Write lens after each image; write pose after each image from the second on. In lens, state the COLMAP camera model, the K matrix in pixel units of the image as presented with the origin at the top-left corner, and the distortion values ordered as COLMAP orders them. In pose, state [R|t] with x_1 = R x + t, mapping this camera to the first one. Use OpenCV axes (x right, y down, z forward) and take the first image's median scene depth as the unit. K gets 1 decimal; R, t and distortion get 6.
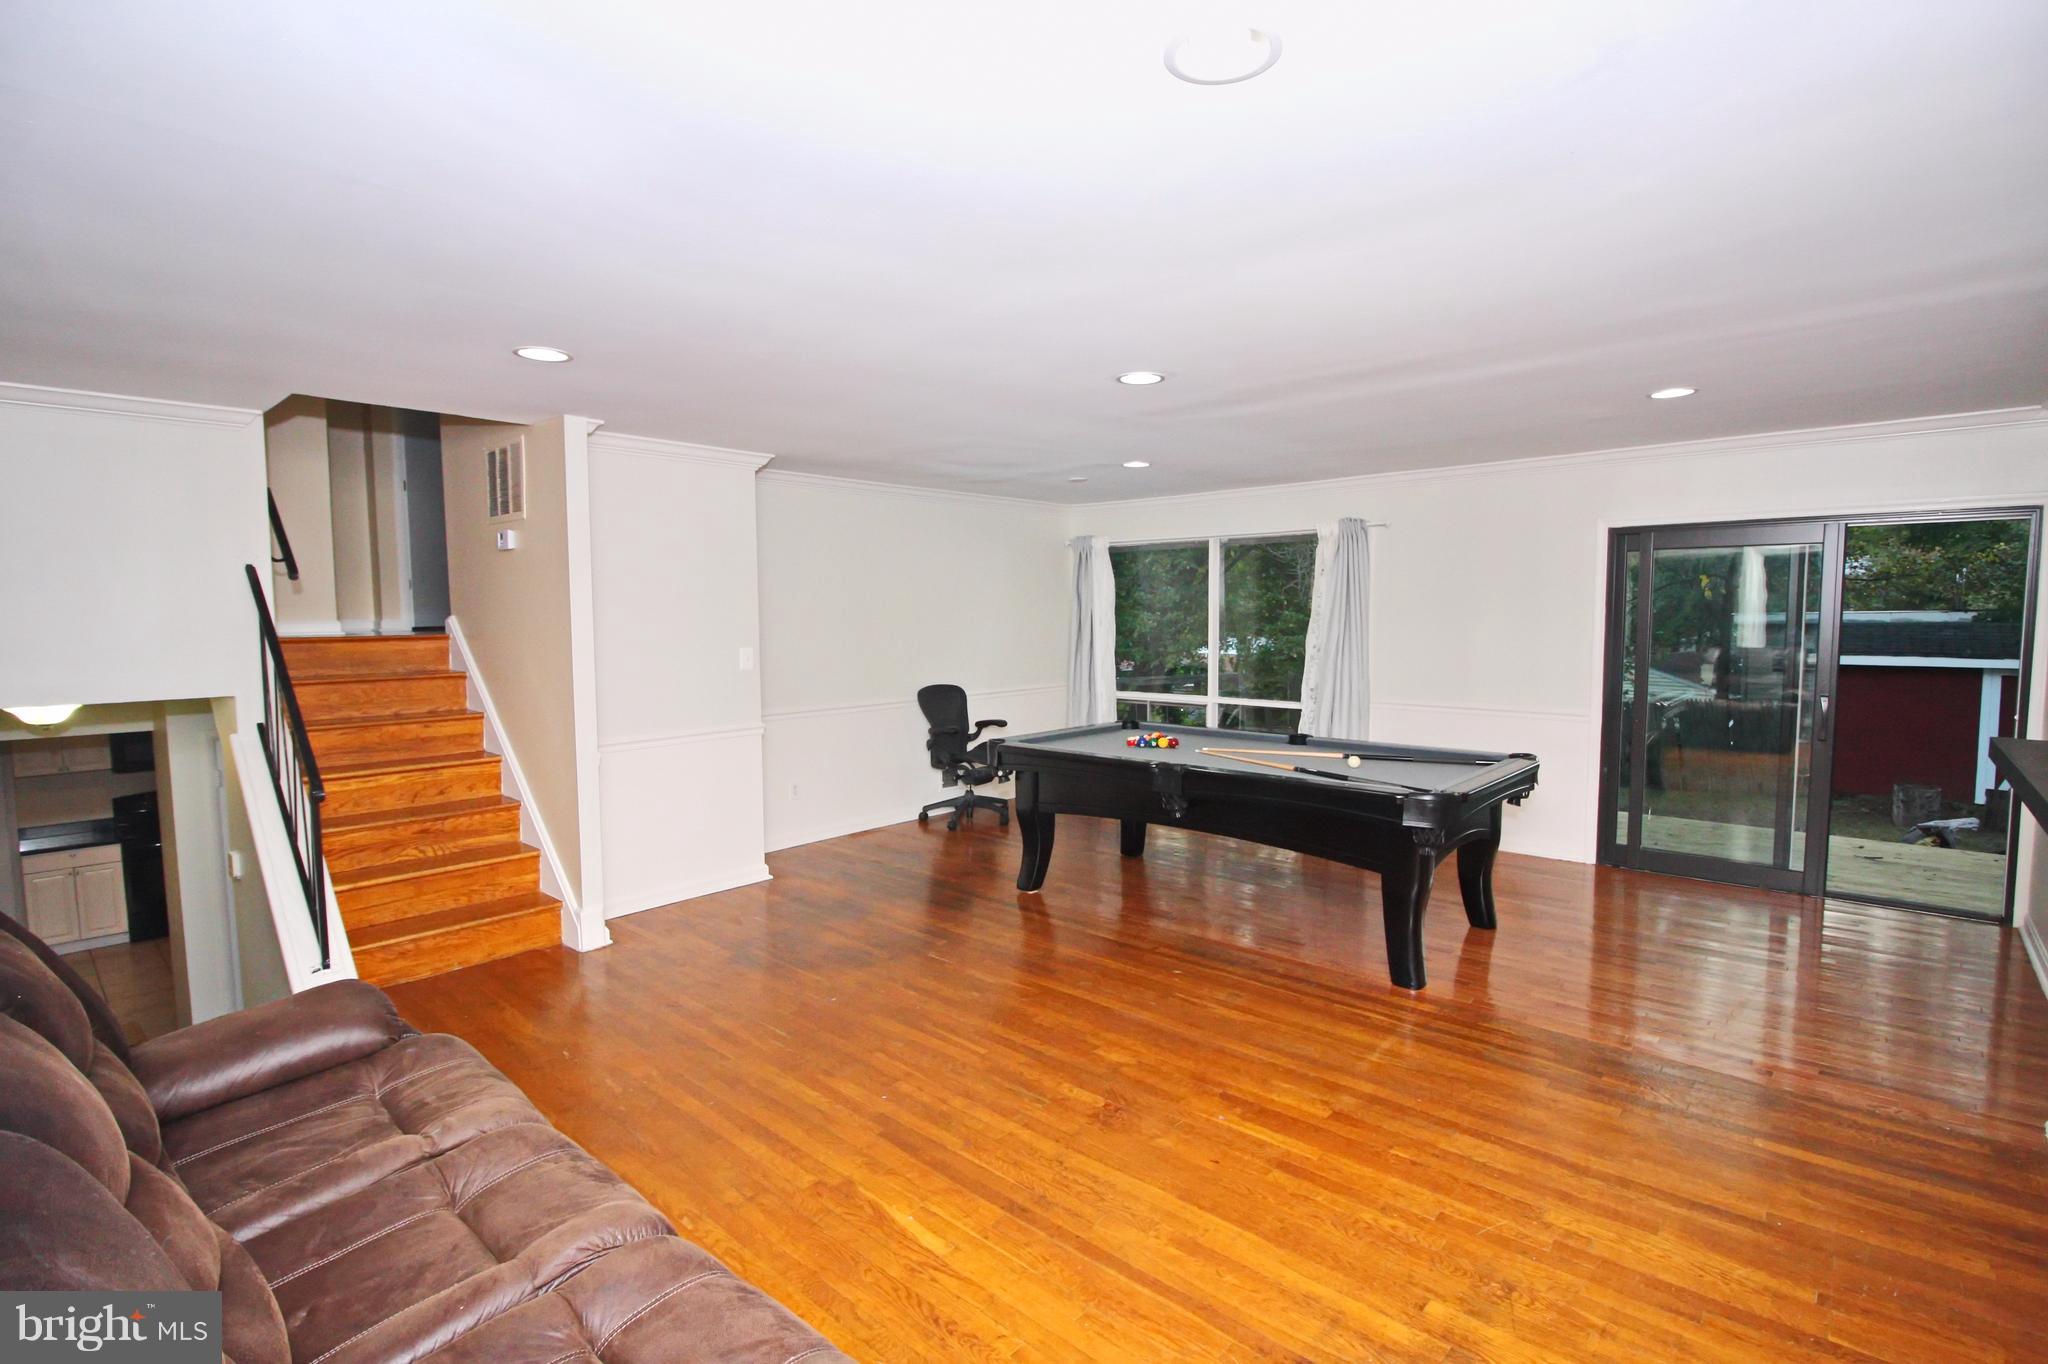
lens RADIAL K [[954.5, 0, 1033.9], [0, 954.5, 690.6], [0, 0, 1]] dist [-0.001175, -0.013748]
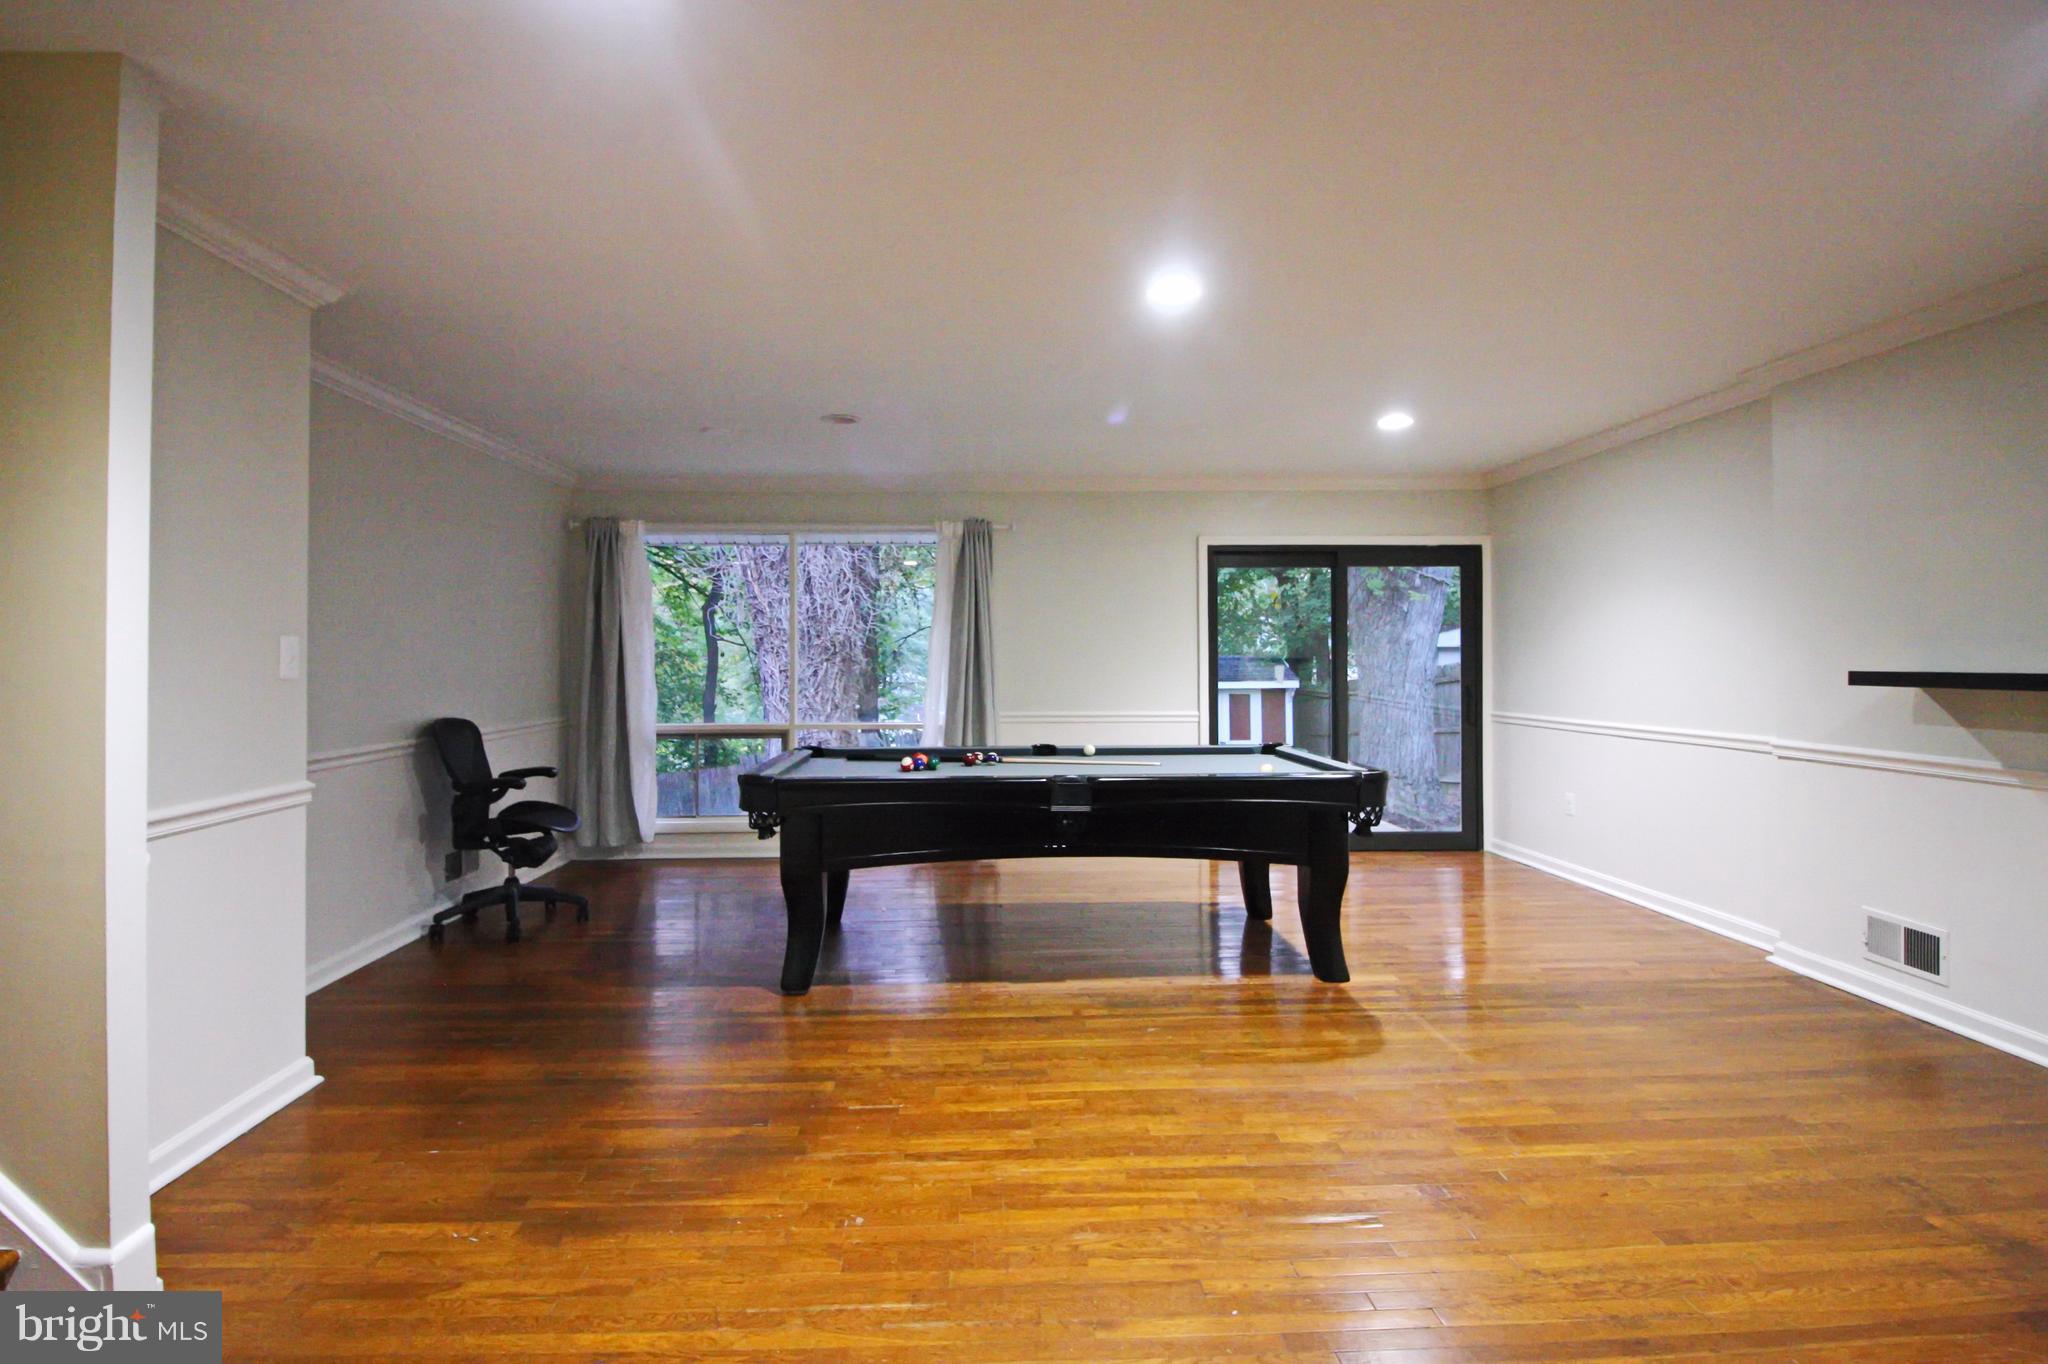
lens RADIAL K [[1018.8, 0, 959.3], [0, 1018.8, 643.7], [0, 0, 1]] dist [0.003440, -0.014678]
pose [[0.718507, 0.017010, 0.695311, -0.435707], [0.054301, 0.995278, -0.080462, 0.024012], [-0.693396, 0.095568, 0.714190, 0.358643]]
